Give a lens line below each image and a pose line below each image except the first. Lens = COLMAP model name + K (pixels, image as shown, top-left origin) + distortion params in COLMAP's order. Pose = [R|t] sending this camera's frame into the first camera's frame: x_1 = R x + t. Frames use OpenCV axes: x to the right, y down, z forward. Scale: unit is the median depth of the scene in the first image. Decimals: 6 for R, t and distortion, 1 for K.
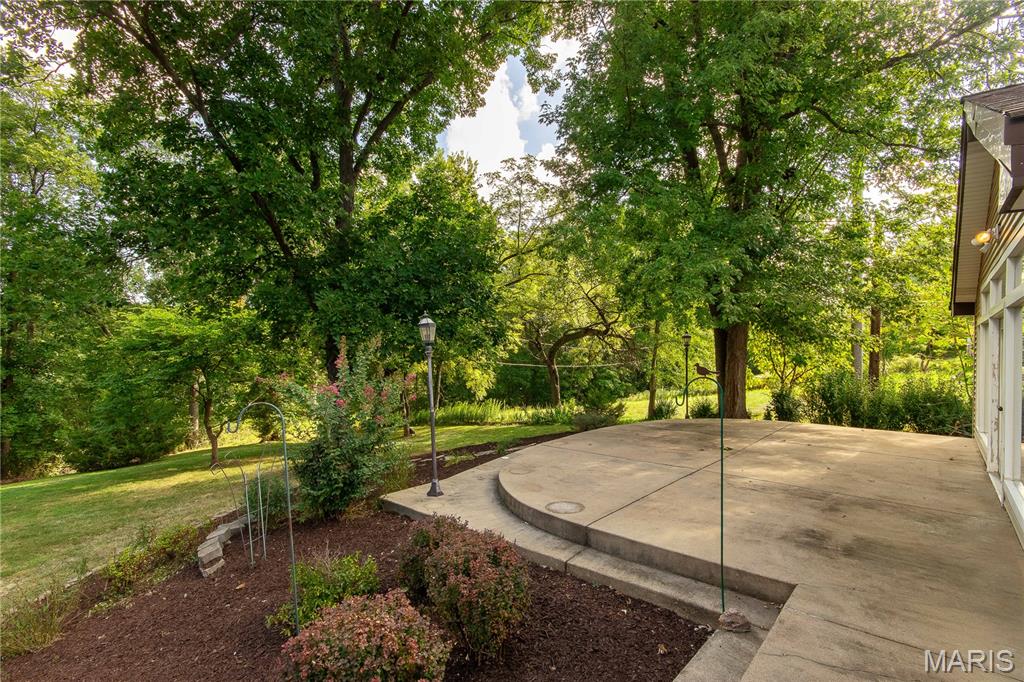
lens RADIAL K [[474.9, 0, 510.1], [0, 474.9, 348.6], [0, 0, 1]] dist [0.000239, 0.000764]
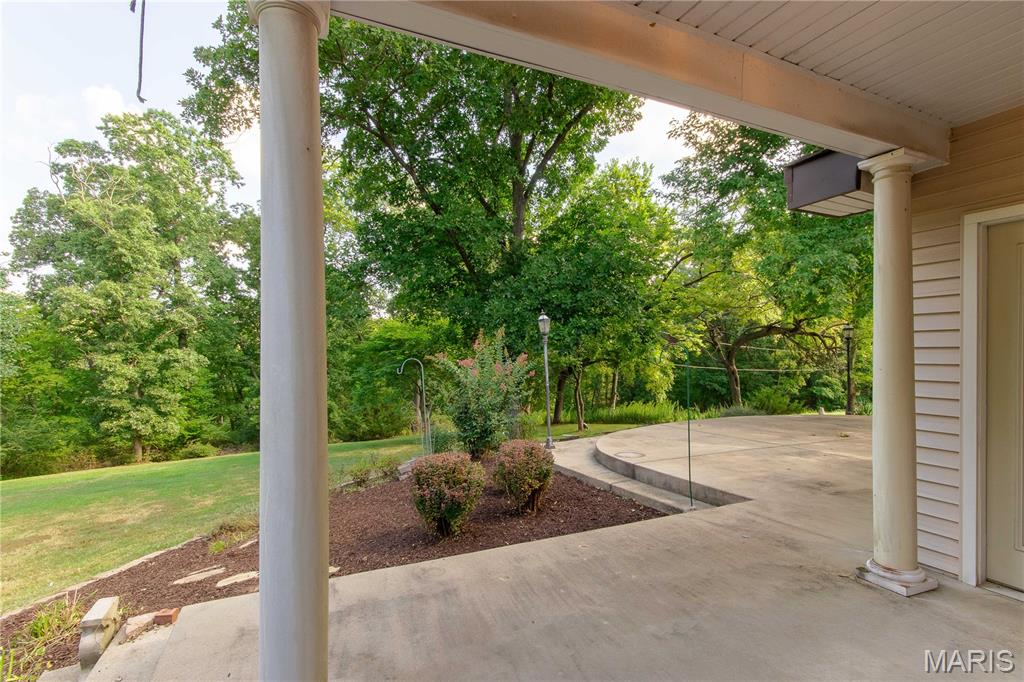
lens RADIAL K [[490.1, 0, 506.0], [0, 490.1, 342.1], [0, 0, 1]] dist [0.005115, 0.000958]
pose [[0.912643, -0.014346, -0.408507, 0.128387], [0.002818, 0.999581, -0.028808, 0.022505], [0.408749, 0.025140, 0.912301, -0.132117]]
